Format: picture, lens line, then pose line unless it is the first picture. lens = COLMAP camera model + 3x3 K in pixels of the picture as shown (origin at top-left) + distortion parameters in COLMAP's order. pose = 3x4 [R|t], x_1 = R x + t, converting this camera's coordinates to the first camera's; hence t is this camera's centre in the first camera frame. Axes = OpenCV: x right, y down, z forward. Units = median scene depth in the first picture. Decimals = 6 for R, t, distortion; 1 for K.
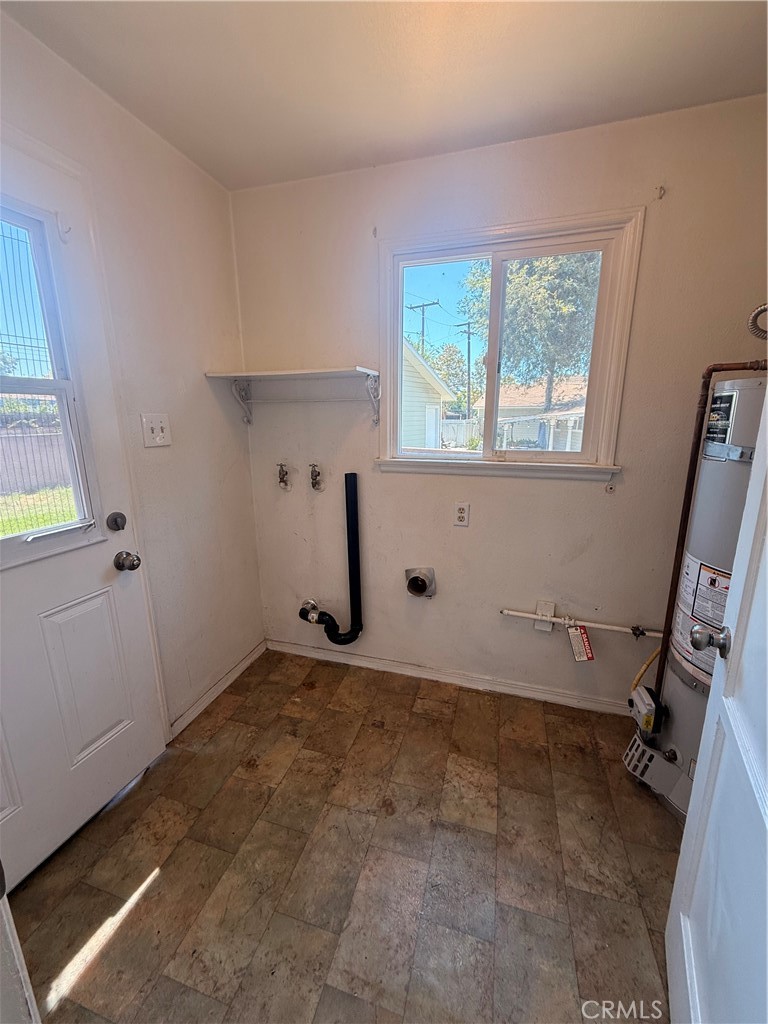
lens RADIAL K [[411.9, 0, 383.5], [0, 411.9, 509.4], [0, 0, 1]] dist [0.001015, 0.000025]
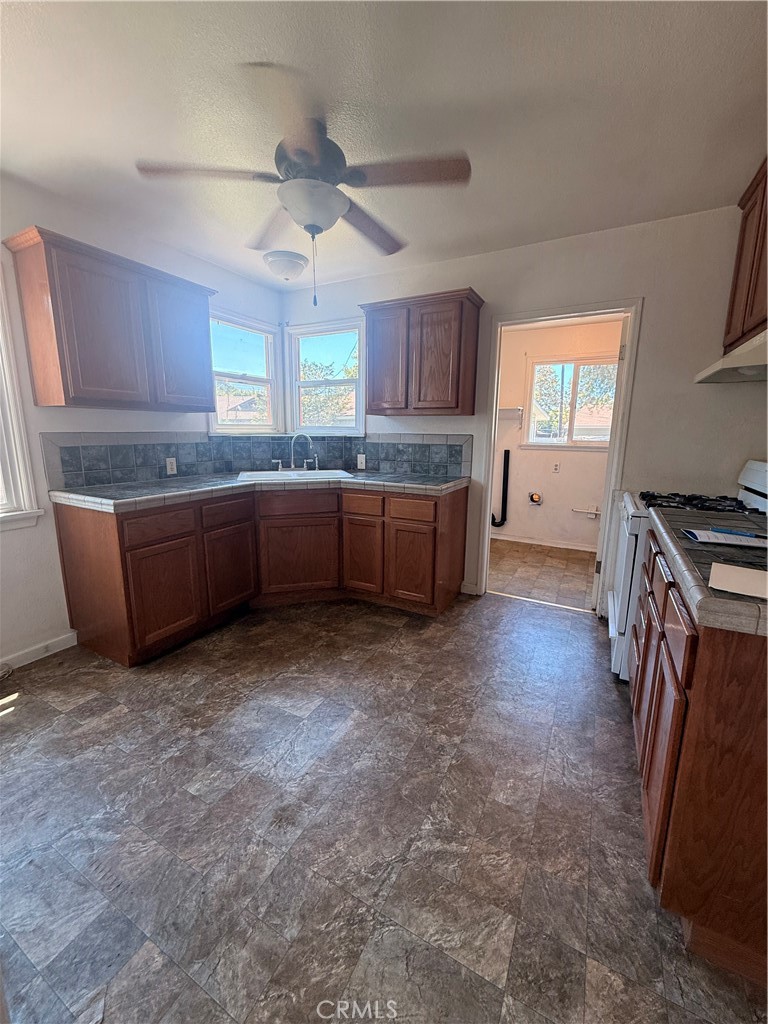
lens RADIAL K [[411.9, 0, 381.9], [0, 411.9, 509.5], [0, 0, 1]] dist [0.001015, 0.000025]
pose [[0.979354, 0.052100, -0.195325, -0.317034], [-0.059991, 0.997596, -0.034699, 0.396388], [0.193047, 0.045700, 0.980125, -1.503519]]
